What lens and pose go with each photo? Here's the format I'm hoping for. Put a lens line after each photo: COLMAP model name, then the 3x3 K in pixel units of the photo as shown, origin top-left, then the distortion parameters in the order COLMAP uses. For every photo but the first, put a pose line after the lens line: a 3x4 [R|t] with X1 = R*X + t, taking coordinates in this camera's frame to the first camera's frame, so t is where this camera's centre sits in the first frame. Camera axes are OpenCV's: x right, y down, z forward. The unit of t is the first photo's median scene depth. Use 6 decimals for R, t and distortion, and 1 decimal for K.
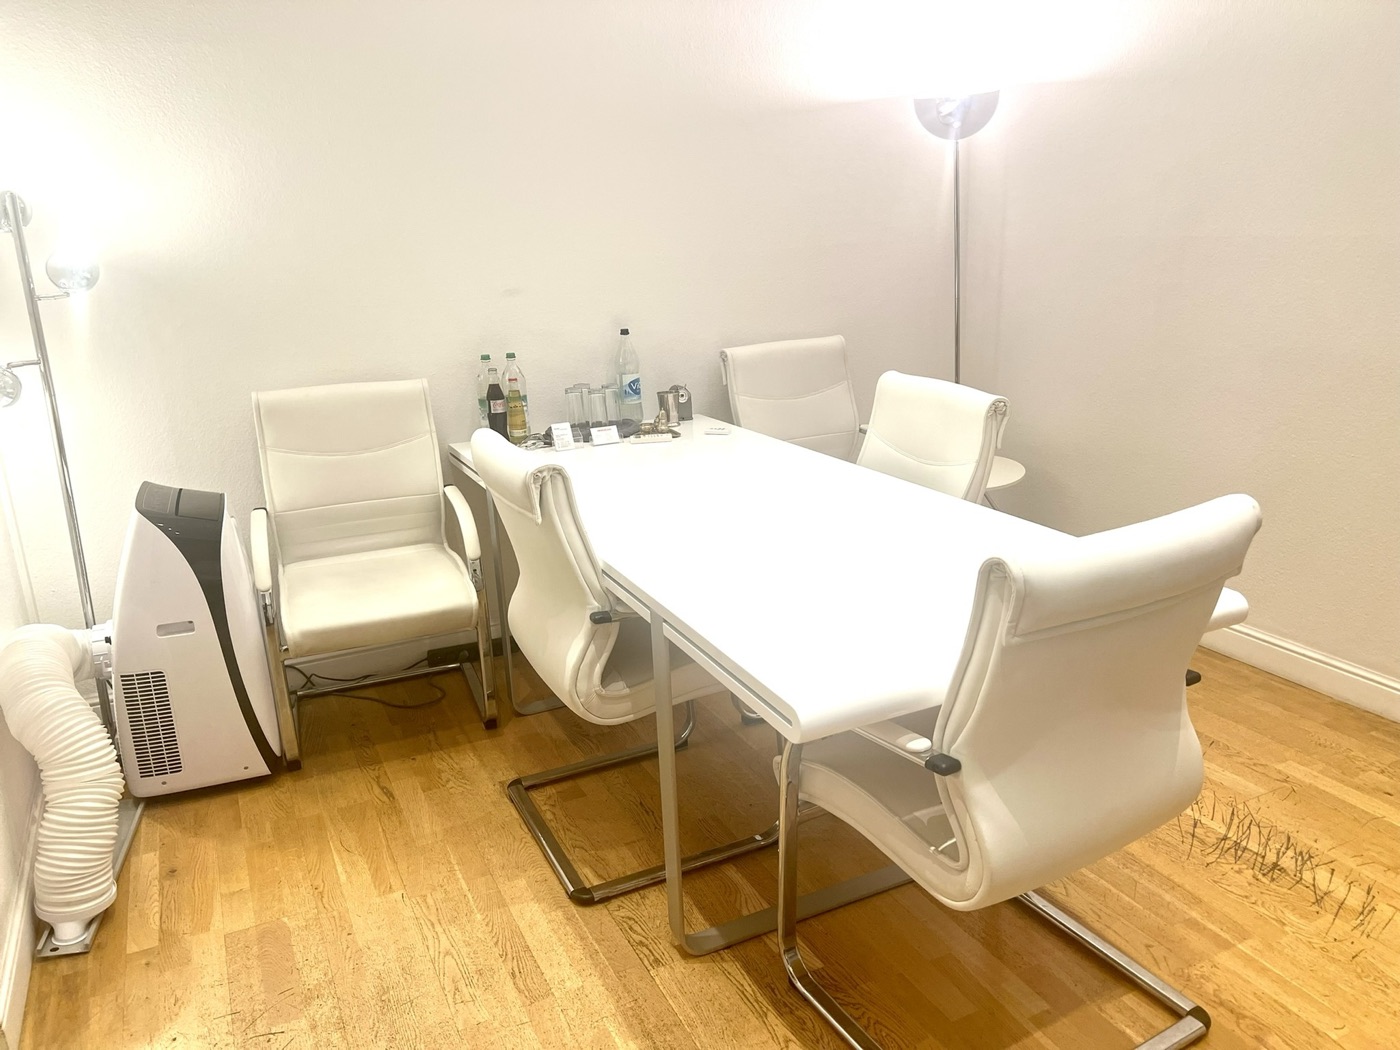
lens RADIAL K [[1058.8, 0, 713.5], [0, 1058.8, 519.6], [0, 0, 1]] dist [0.034941, -0.035459]
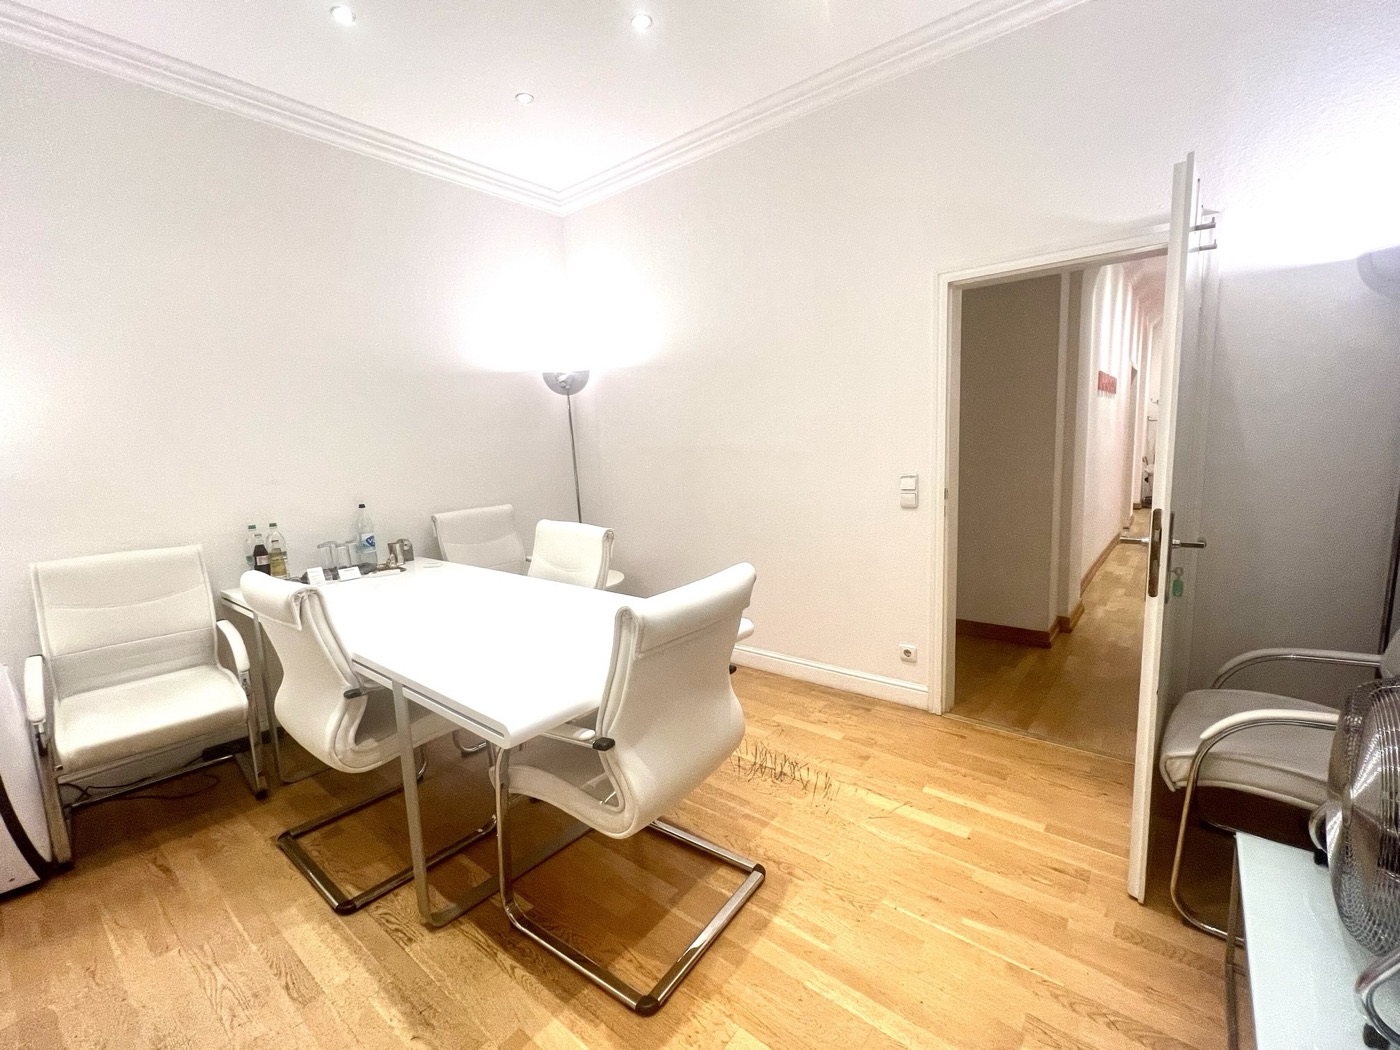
lens RADIAL K [[613.3, 0, 695.2], [0, 613.3, 521.6], [0, 0, 1]] dist [-0.006155, 0.001524]
pose [[0.912383, -0.050664, 0.406190, -0.008829], [0.116035, 0.983619, -0.137951, 0.029507], [-0.392547, 0.172996, 0.903316, 0.041128]]
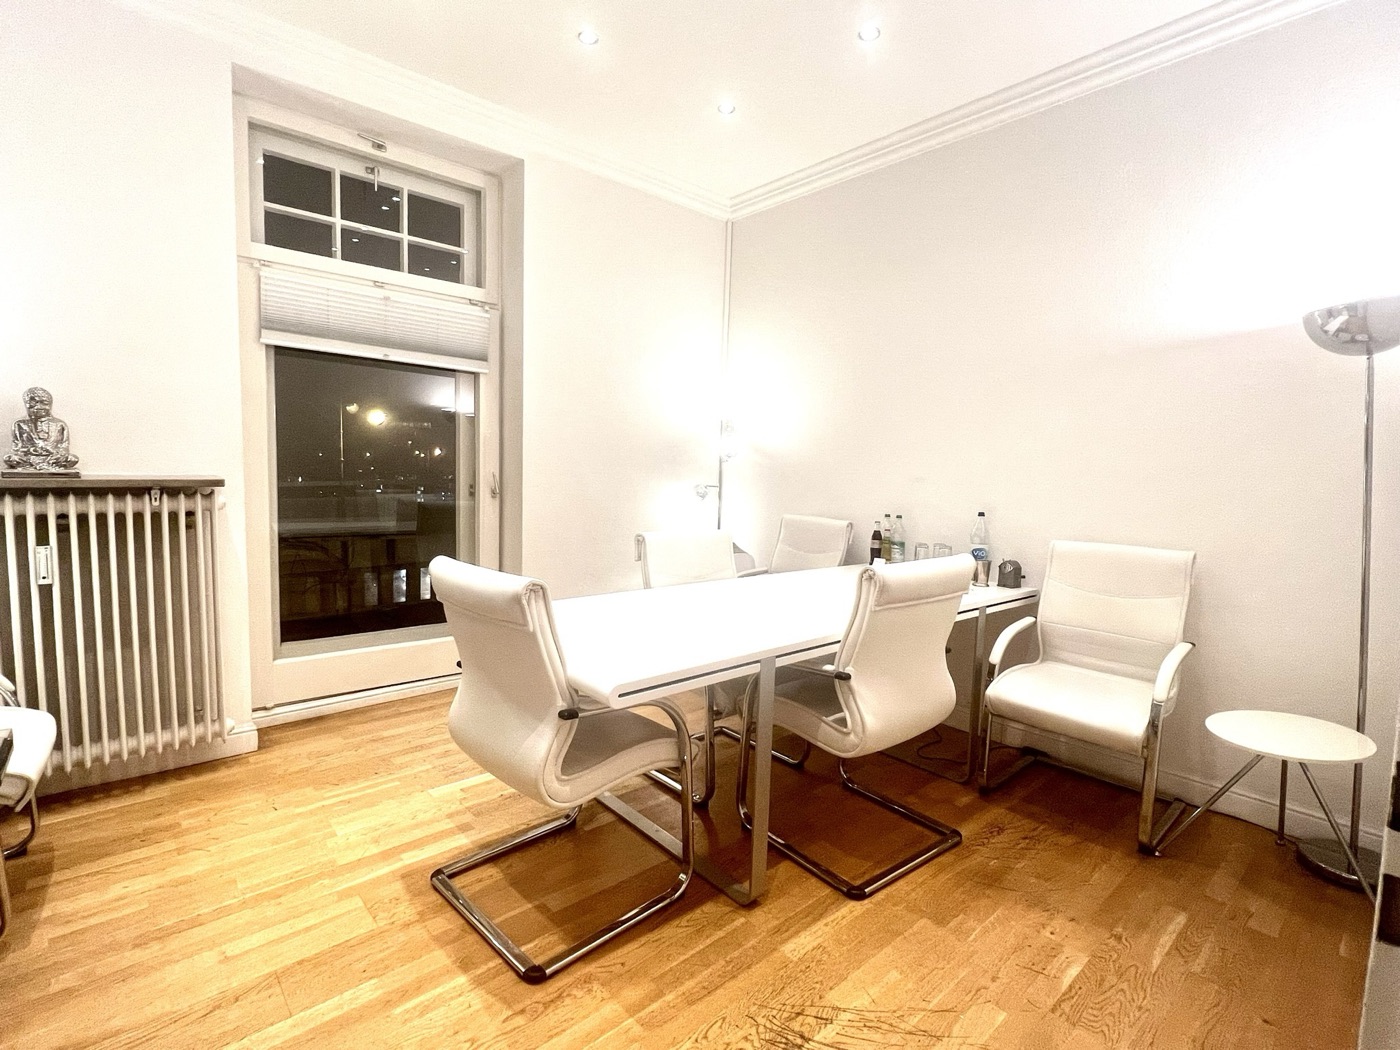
lens RADIAL K [[684.1, 0, 692.5], [0, 684.1, 522.9], [0, 0, 1]] dist [-0.000838, 0.000030]
pose [[0.248638, 0.128388, -0.960050, 0.988027], [-0.304620, 0.951247, 0.048319, -0.140668], [0.919448, 0.280437, 0.275626, 0.611451]]
